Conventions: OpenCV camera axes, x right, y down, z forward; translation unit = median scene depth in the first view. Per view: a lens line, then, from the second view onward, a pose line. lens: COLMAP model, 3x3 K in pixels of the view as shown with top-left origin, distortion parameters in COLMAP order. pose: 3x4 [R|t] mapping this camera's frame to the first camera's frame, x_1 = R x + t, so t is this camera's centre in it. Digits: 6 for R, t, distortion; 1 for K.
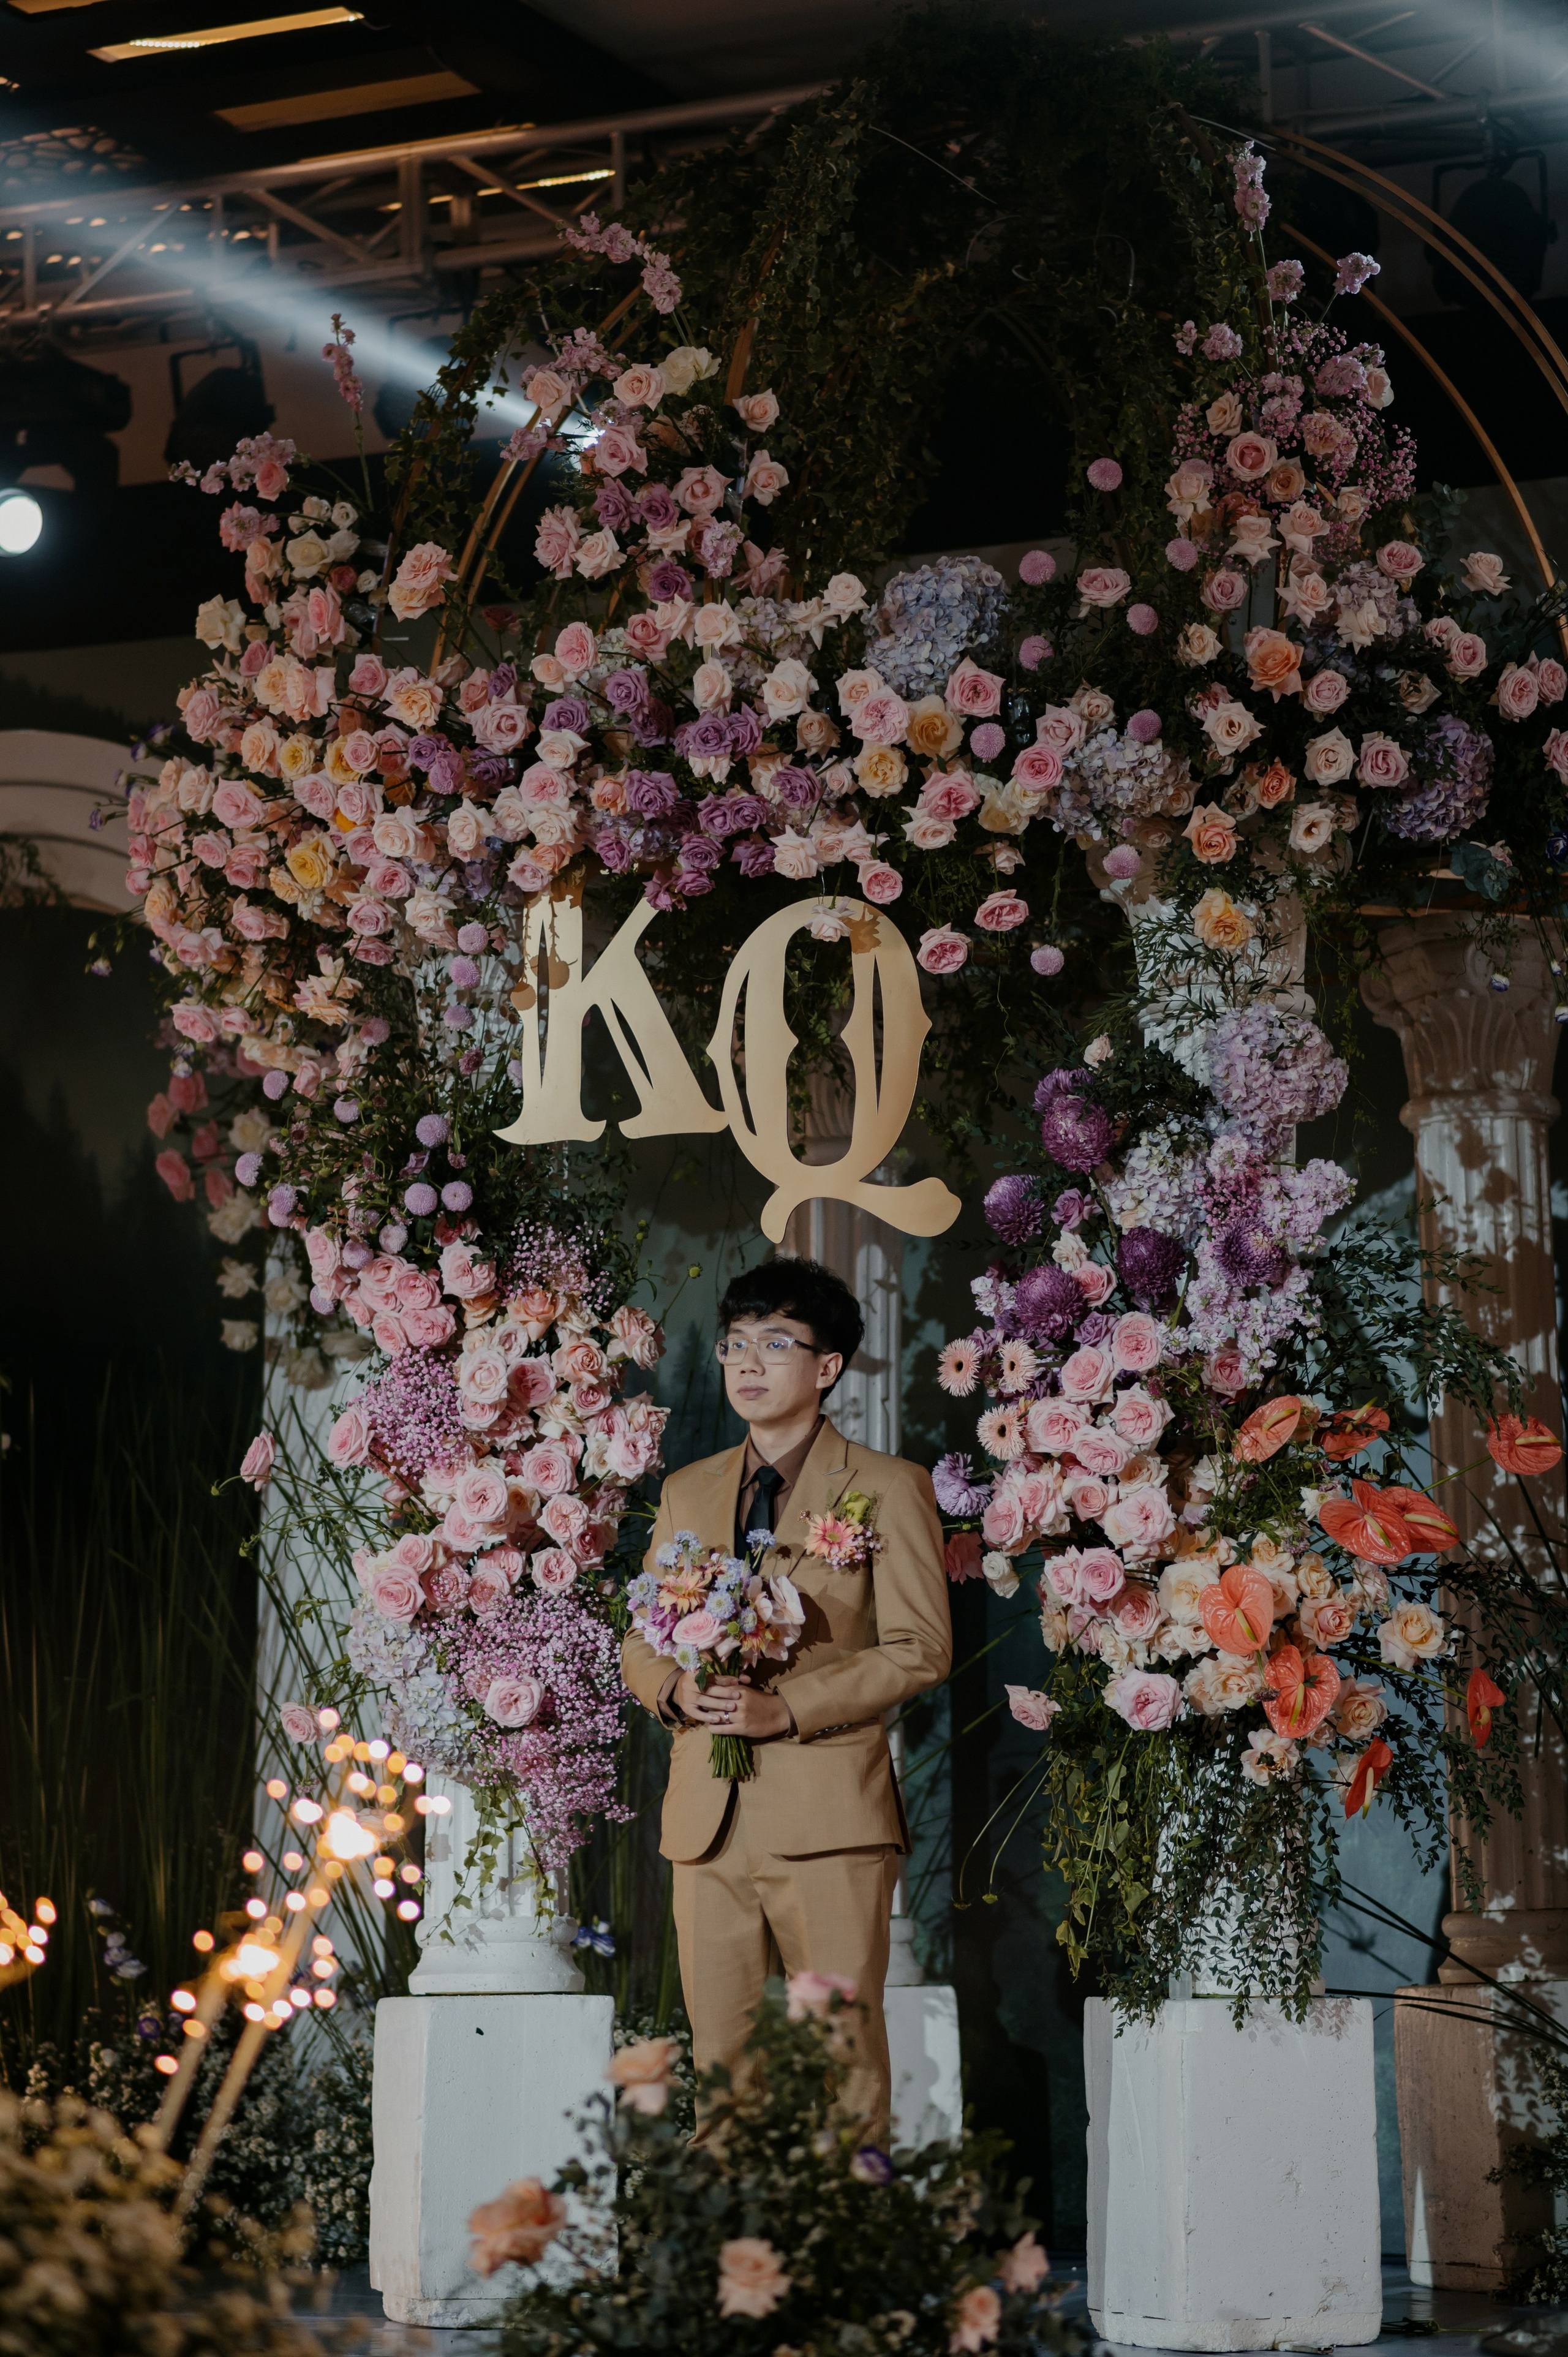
lens RADIAL K [[5639.0, 0, 783.4], [0, 5639.0, 1182.0], [0, 0, 1]] dist [-0.024545, 0.016777]
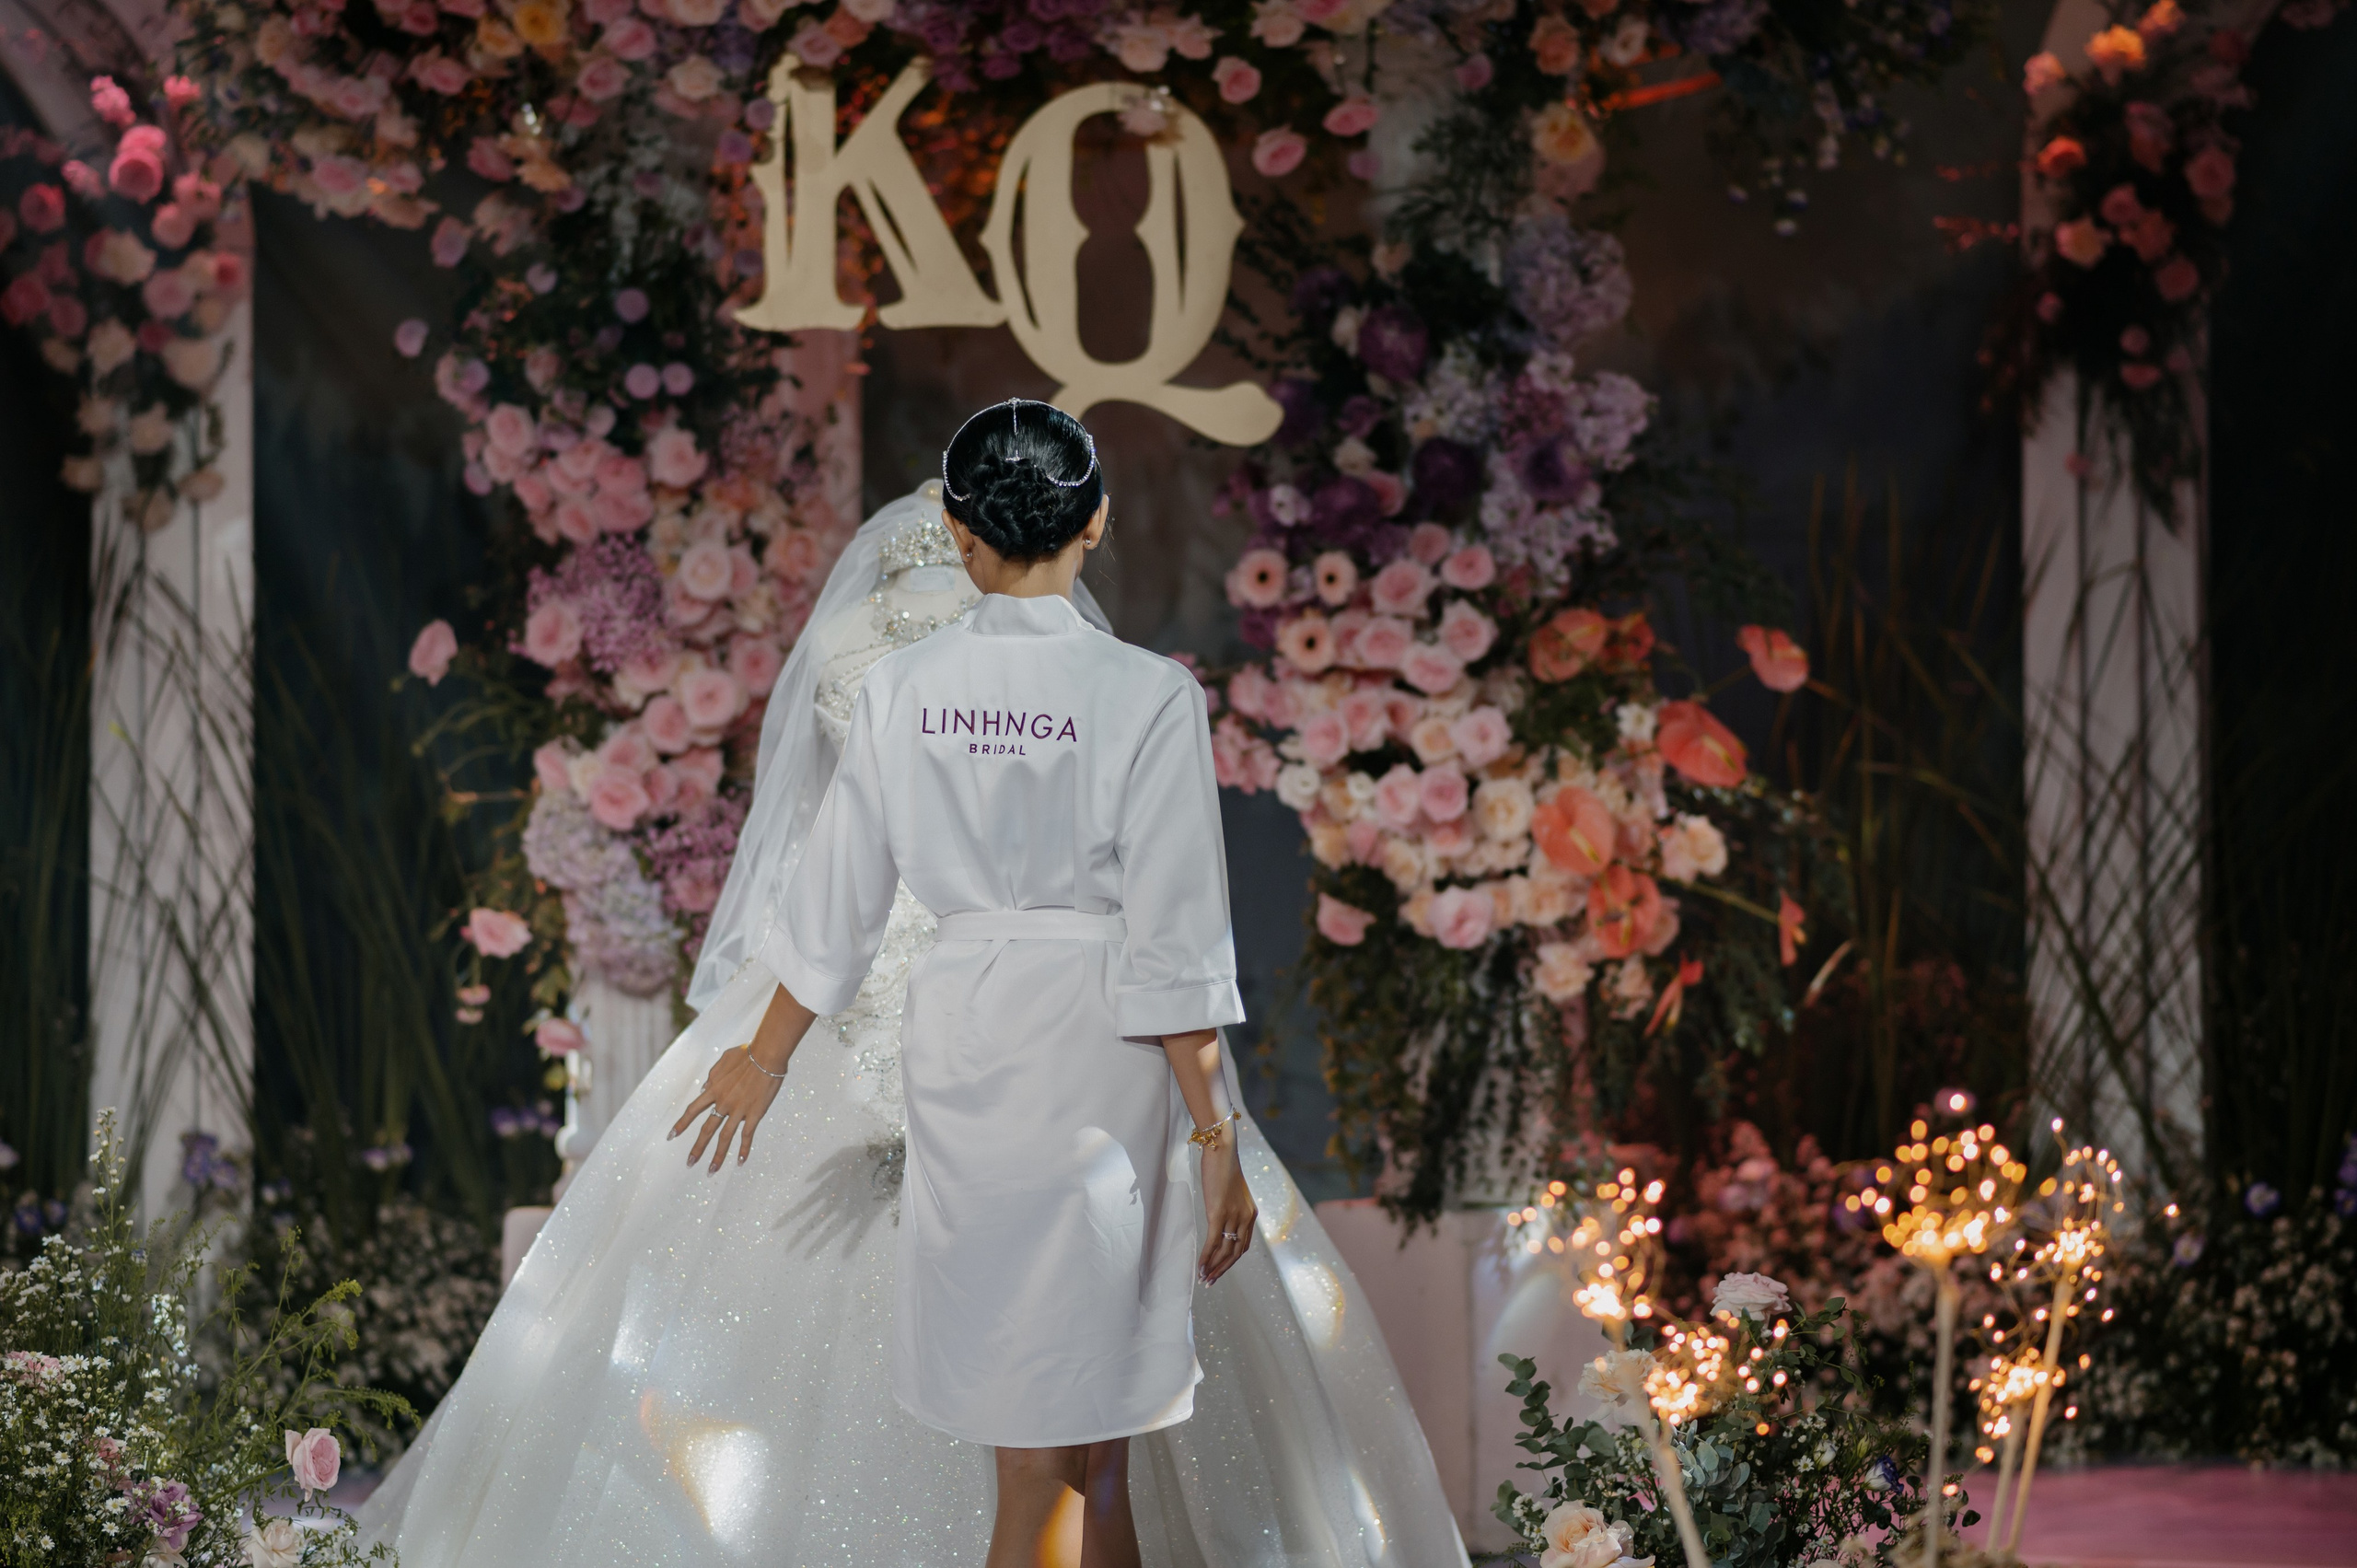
lens RADIAL K [[5661.8, 0, 1181.1], [0, 5661.8, 736.4], [0, 0, 1]] dist [-0.057161, 0.369380]
pose [[0.943549, 0.001790, 0.331228, -0.304573], [-0.035678, 0.994717, 0.096260, -0.033447], [-0.329305, -0.102644, 0.938628, 0.079042]]
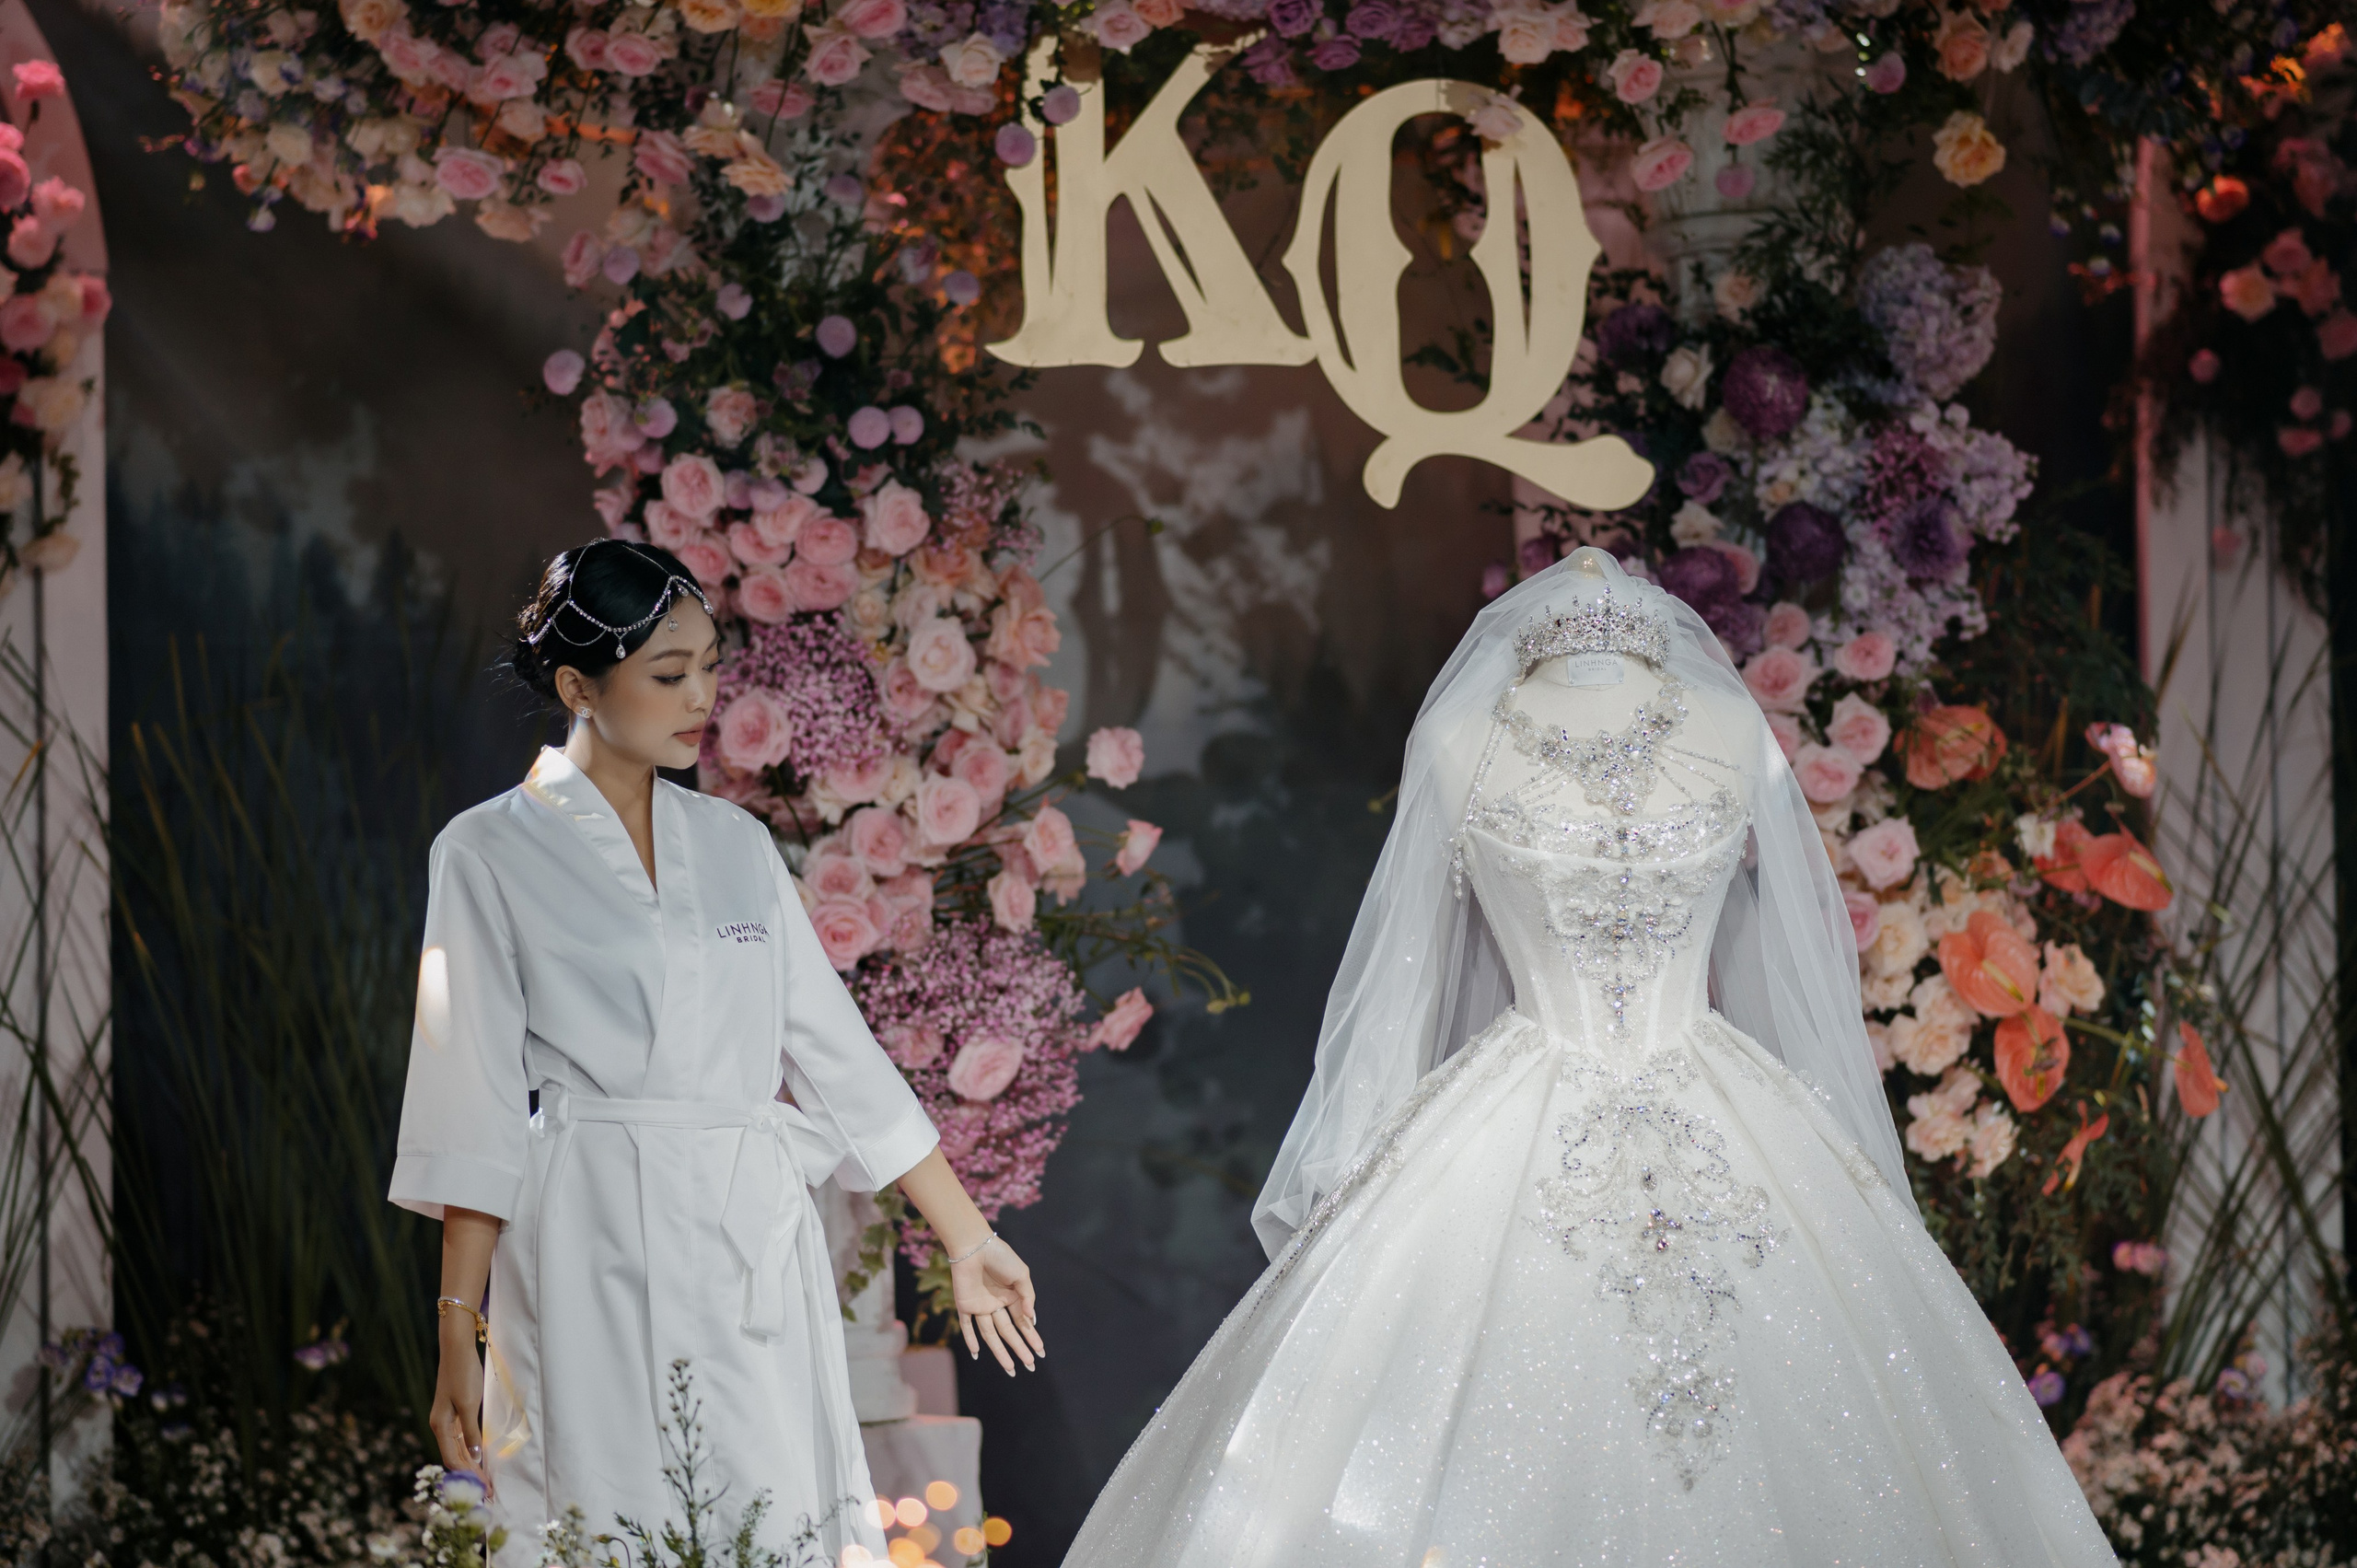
lens RADIAL K [[5661.8, 0, 1181.1], [0, 5661.8, 736.4], [0, 0, 1]] dist [-0.057161, 0.369380]
pose [[0.860738, 0.005743, 0.509015, -0.442505], [-0.050008, 0.996053, 0.073326, -0.014524], [-0.506585, -0.088570, 0.857628, 0.315897]]
